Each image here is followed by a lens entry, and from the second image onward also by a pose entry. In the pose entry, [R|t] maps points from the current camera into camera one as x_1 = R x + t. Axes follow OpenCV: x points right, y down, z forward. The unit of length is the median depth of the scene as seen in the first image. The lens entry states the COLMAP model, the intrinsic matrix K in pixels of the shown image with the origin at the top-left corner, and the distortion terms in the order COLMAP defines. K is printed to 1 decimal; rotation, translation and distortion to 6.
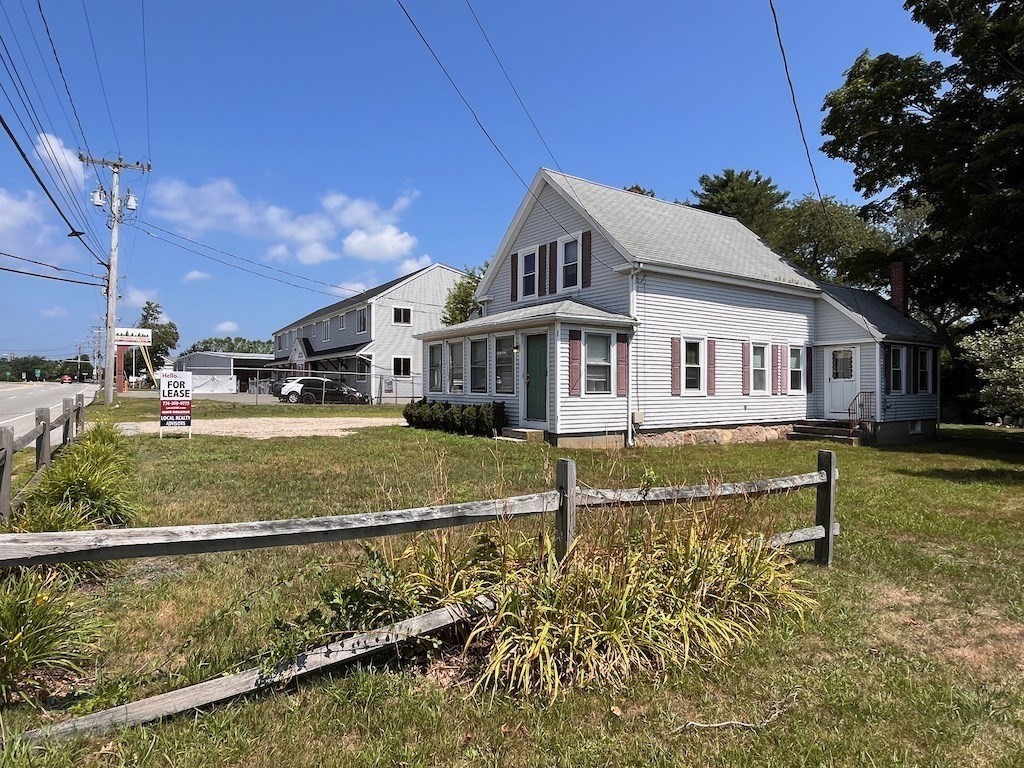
lens RADIAL K [[594.6, 0, 503.6], [0, 594.6, 391.2], [0, 0, 1]] dist [-0.006227, 0.000025]
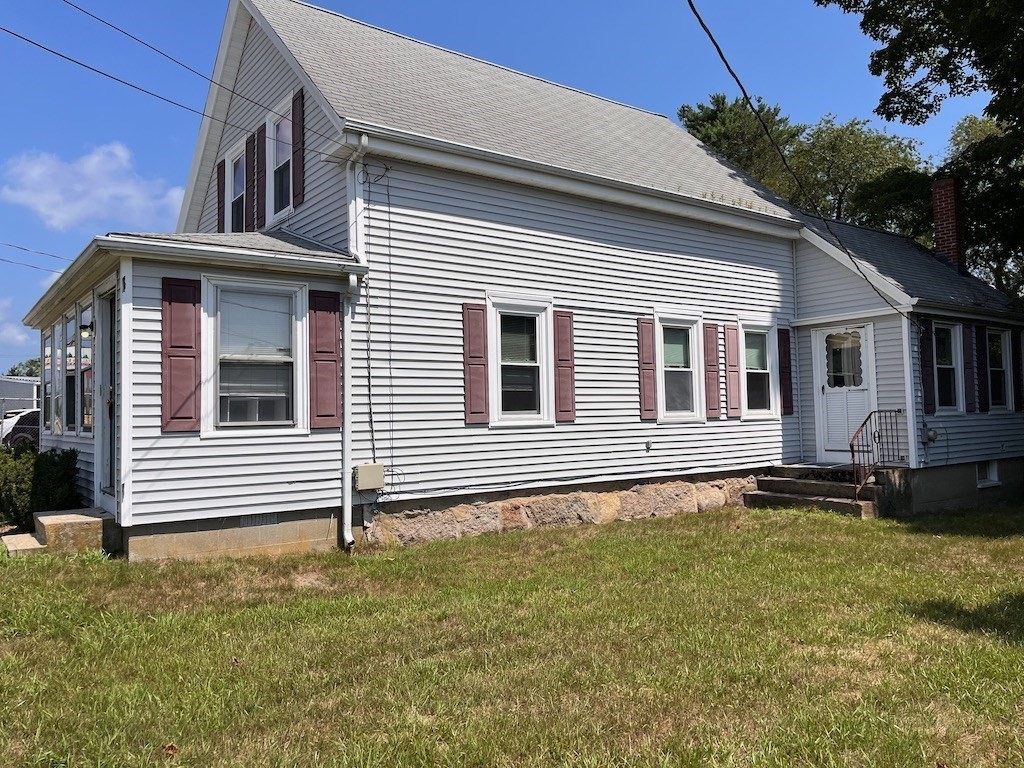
lens RADIAL K [[772.0, 0, 514.8], [0, 772.0, 376.3], [0, 0, 1]] dist [0.022085, -0.019003]
pose [[0.998800, -0.019879, 0.044768, 0.271274], [0.022436, 0.998102, -0.057358, 0.003239], [-0.043543, 0.058294, 0.997349, 0.357234]]
